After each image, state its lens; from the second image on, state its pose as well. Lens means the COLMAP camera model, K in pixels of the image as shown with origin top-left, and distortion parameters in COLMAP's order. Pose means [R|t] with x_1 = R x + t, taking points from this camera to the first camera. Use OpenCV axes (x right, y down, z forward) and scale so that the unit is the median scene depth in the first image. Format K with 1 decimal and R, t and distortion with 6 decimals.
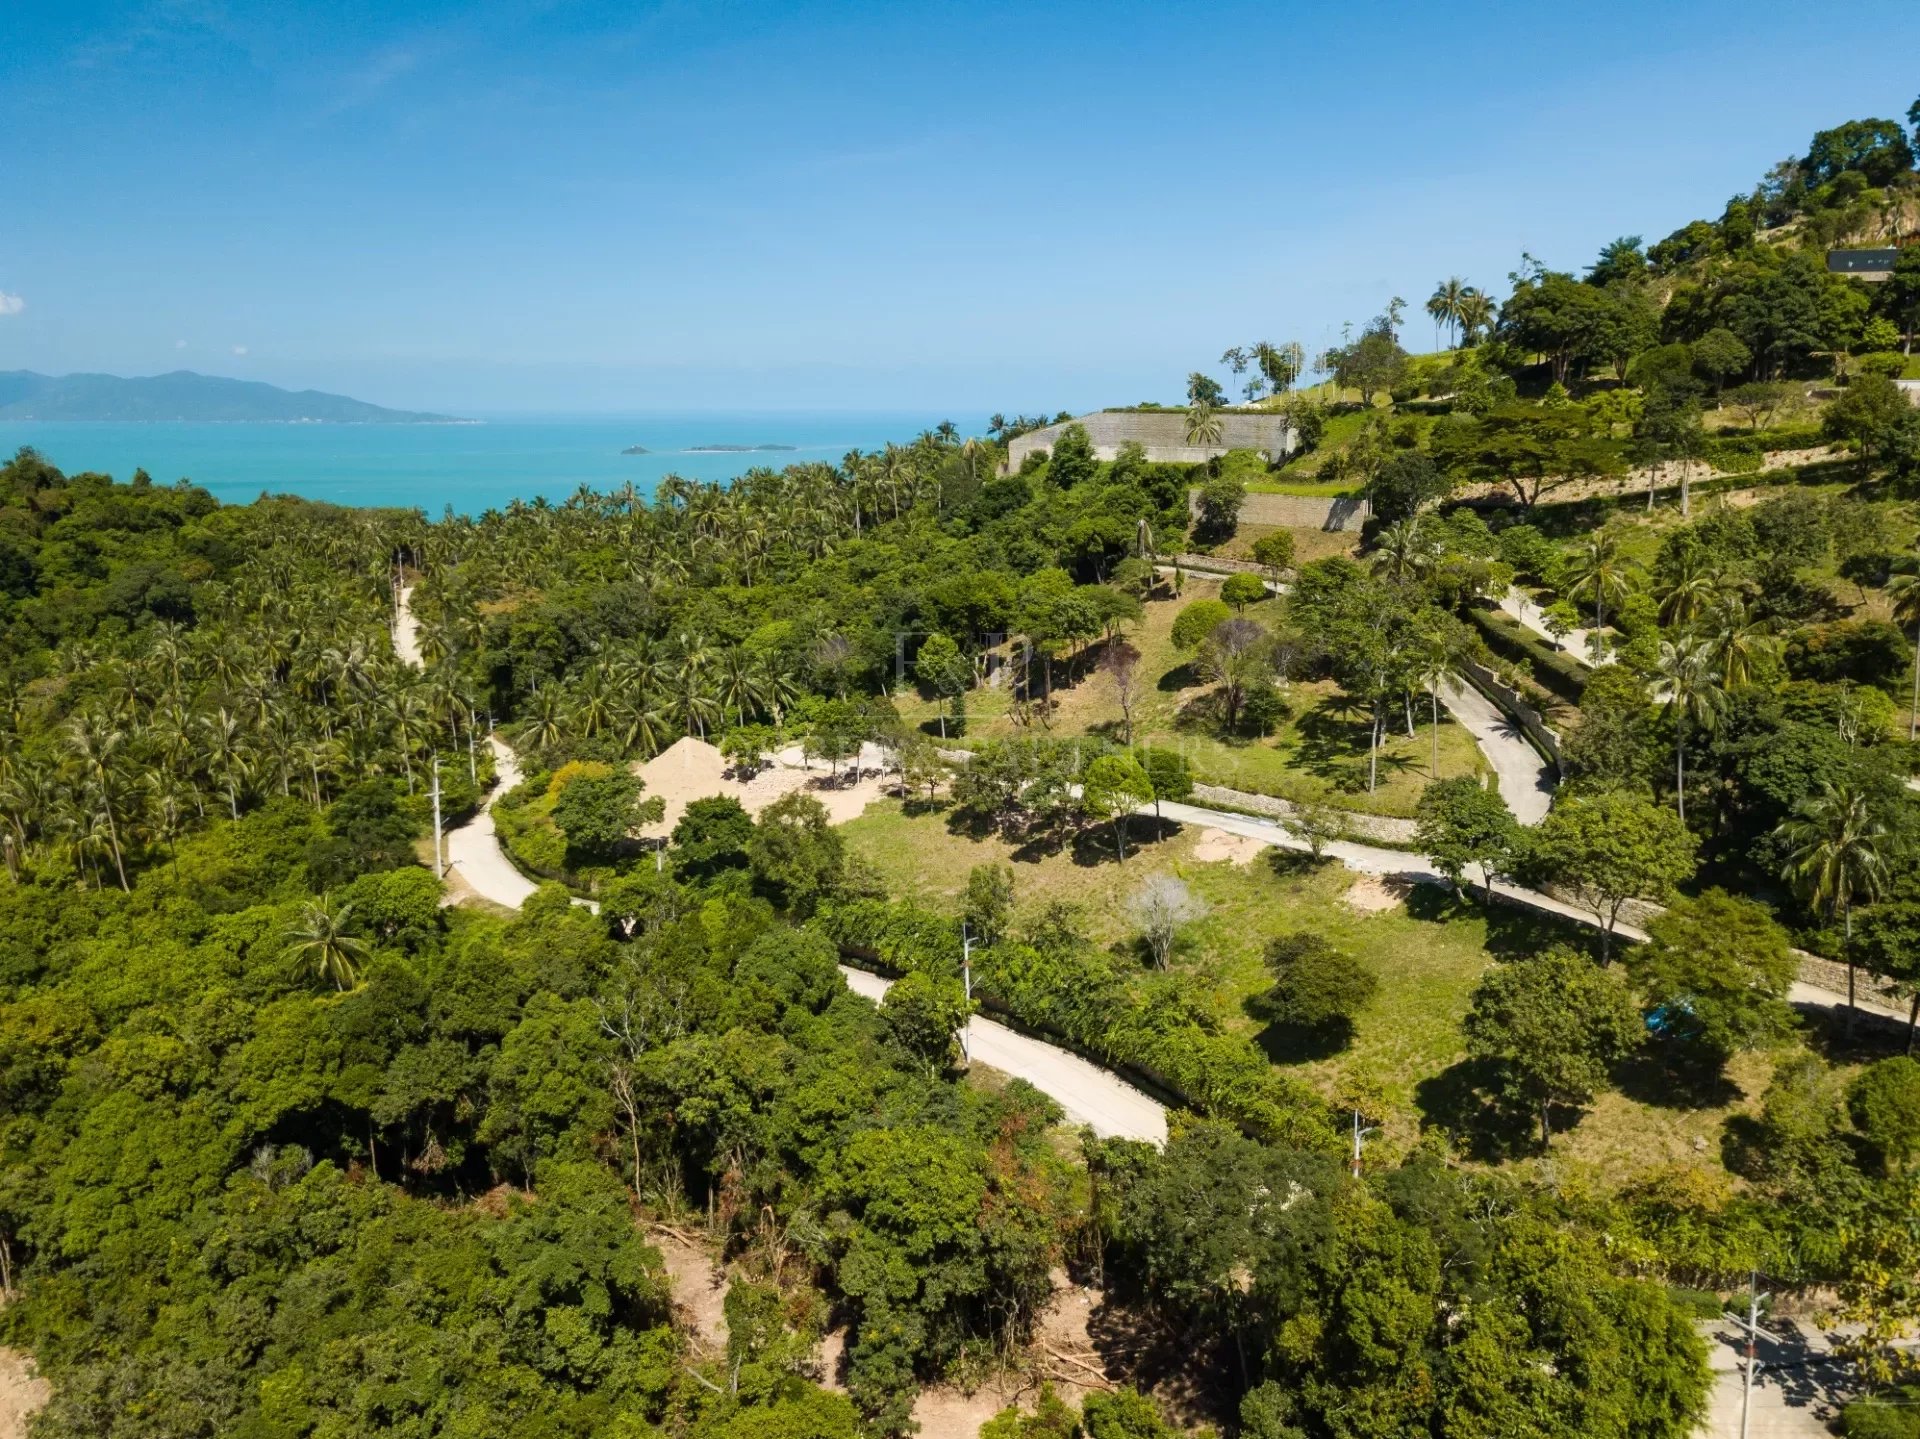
lens RADIAL K [[1501.4, 0, 960.0], [0, 1501.4, 719.5], [0, 0, 1]] dist [0.034701, -0.016010]
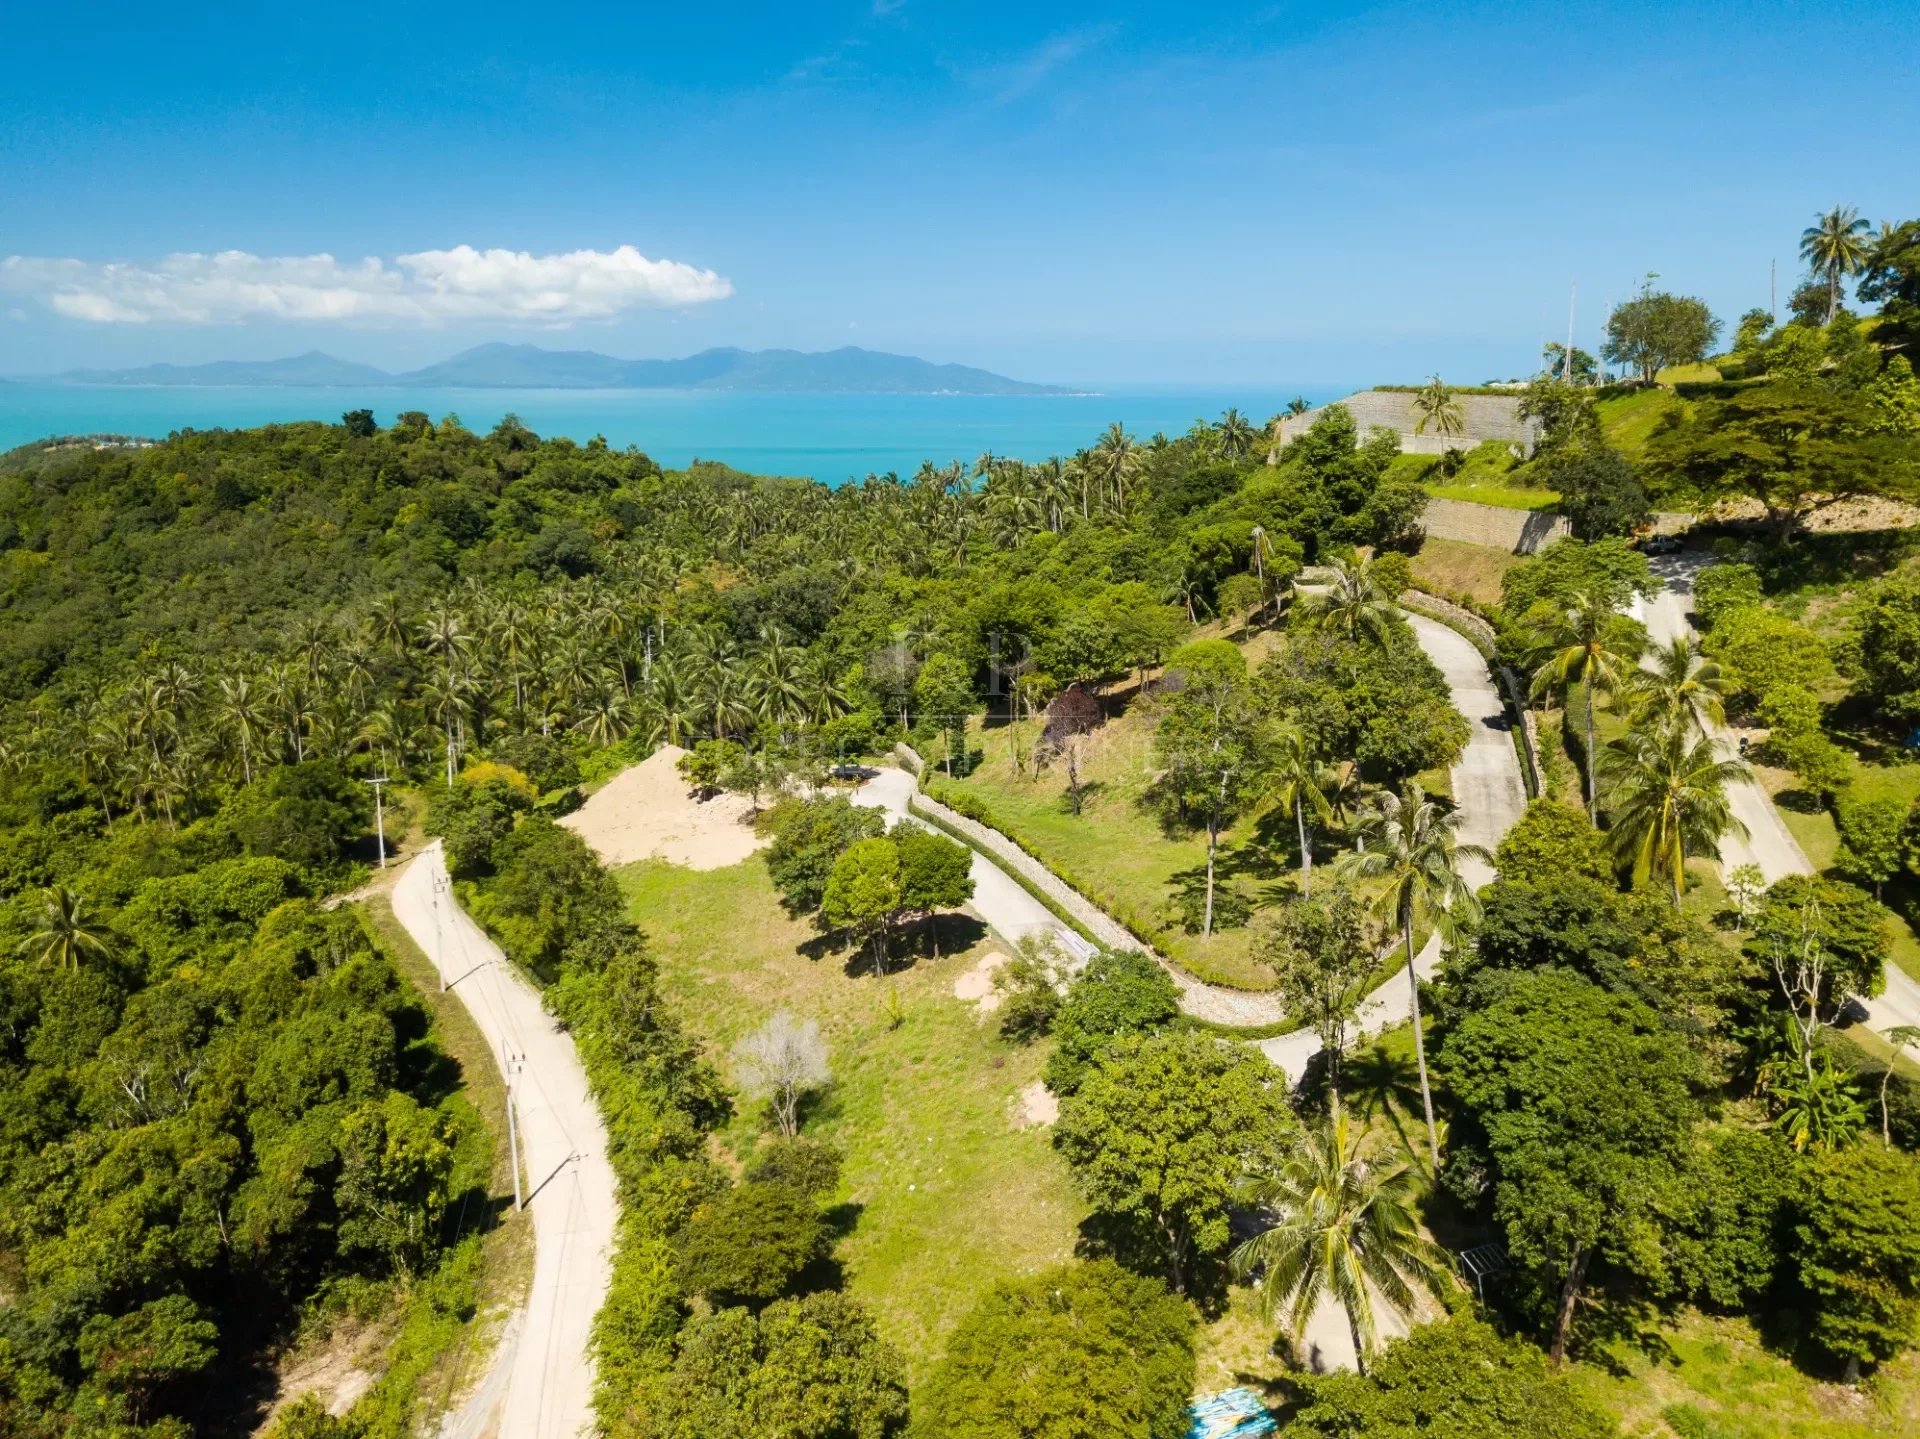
lens RADIAL K [[1498.4, 0, 937.9], [0, 1498.4, 712.6], [0, 0, 1]] dist [0.040146, -0.058199]
pose [[0.913517, 0.095107, -0.395527, 0.216050], [-0.089937, 0.995445, 0.031643, -0.034068], [0.396735, 0.006666, 0.917909, 0.153562]]
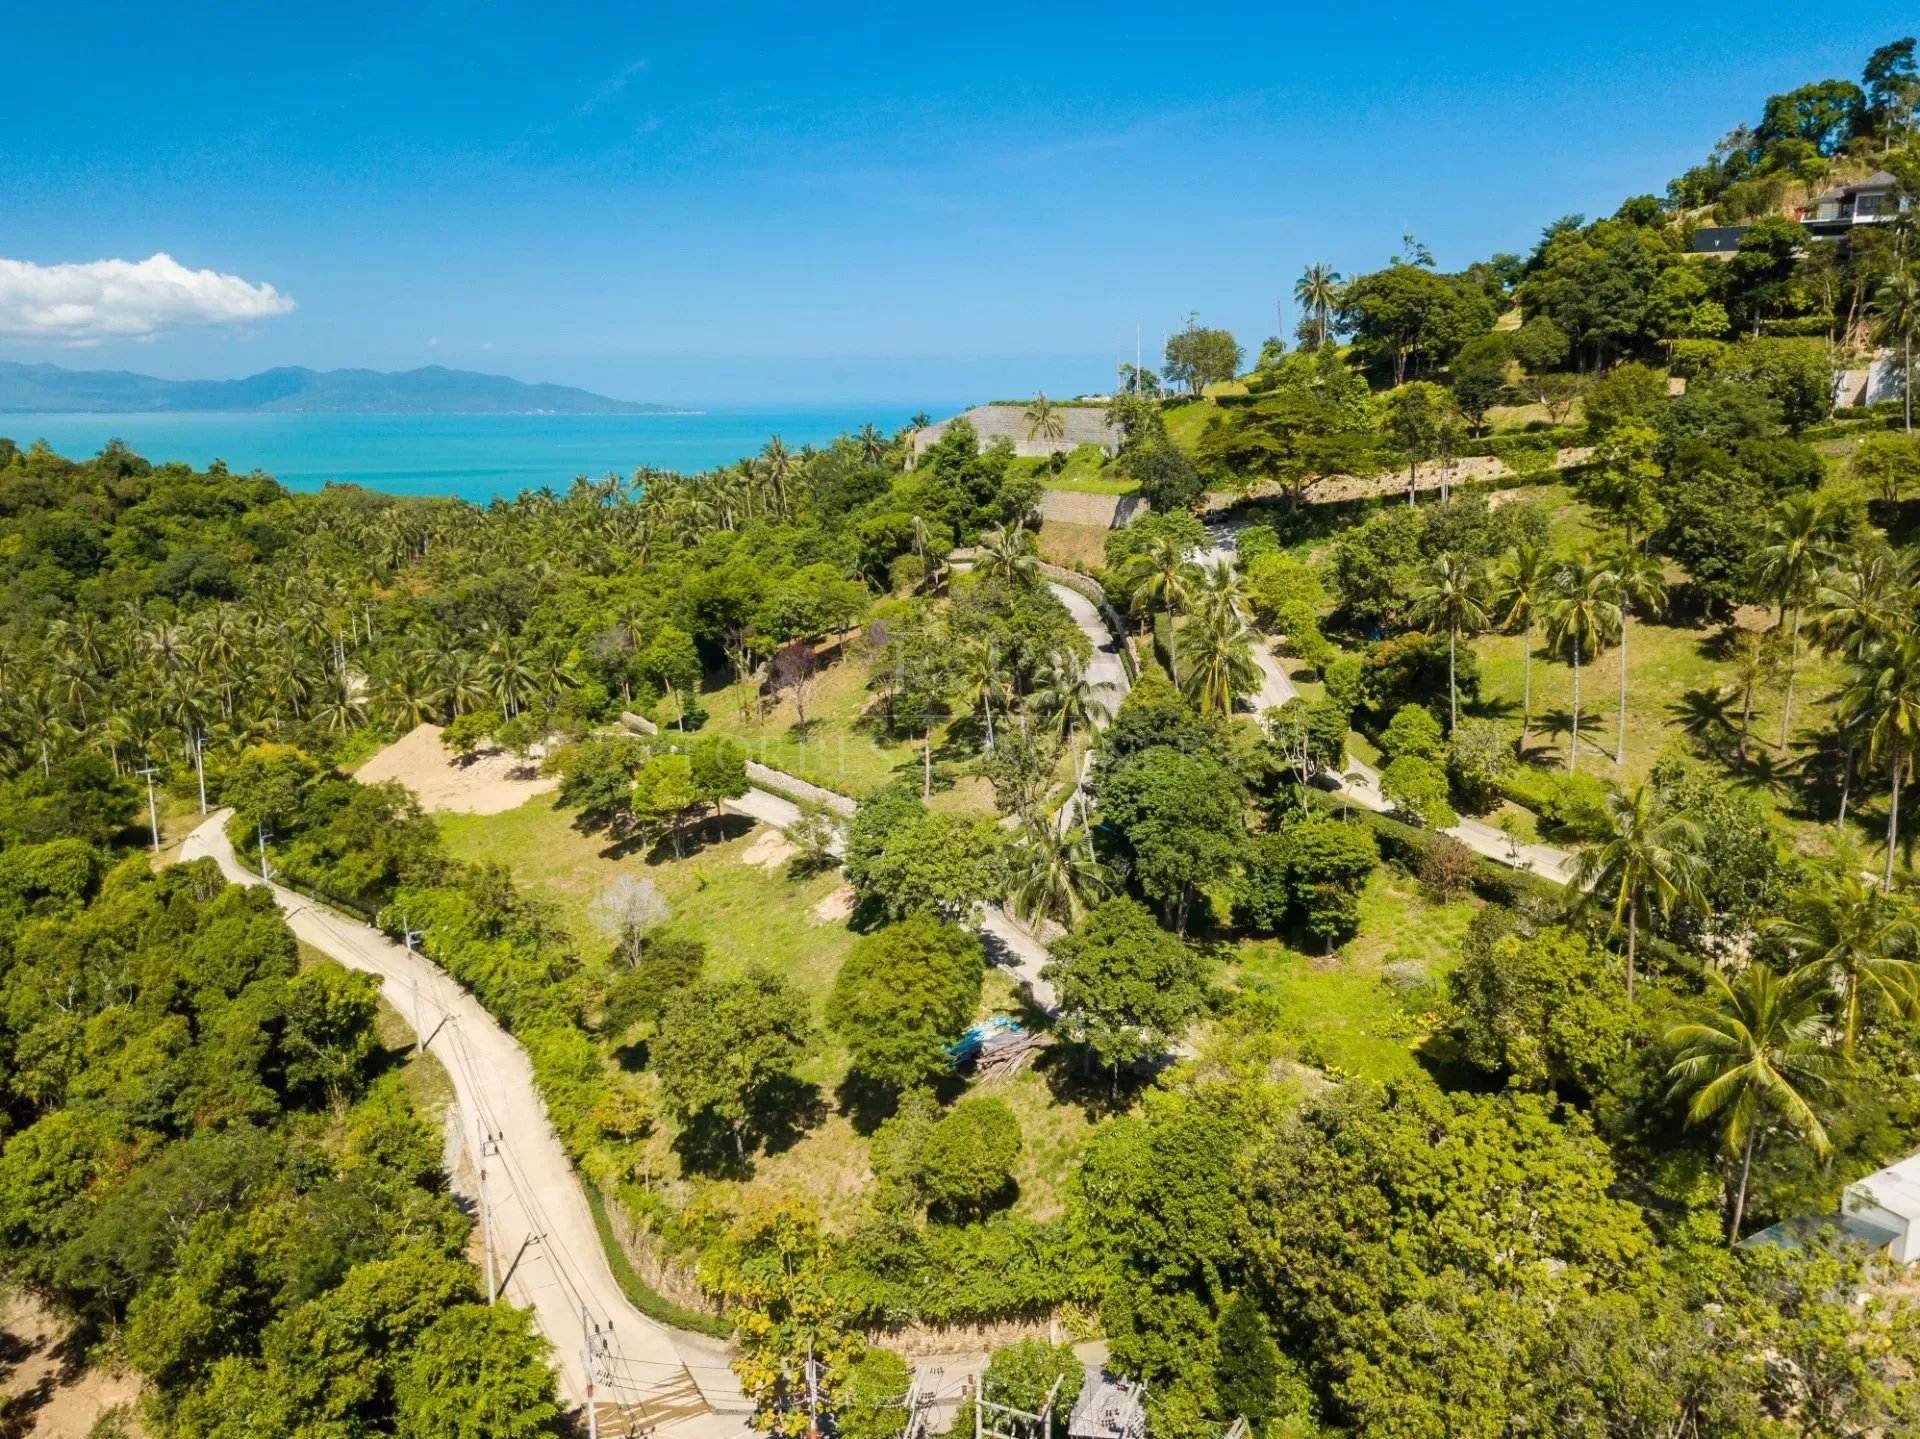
lens RADIAL K [[1501.4, 0, 960.0], [0, 1501.4, 719.5], [0, 0, 1]] dist [0.034701, -0.016010]
pose [[0.989331, 0.027171, -0.143132, 0.219137], [-0.026171, 0.999618, 0.008867, -0.006565], [0.143318, -0.005027, 0.989664, 0.021211]]
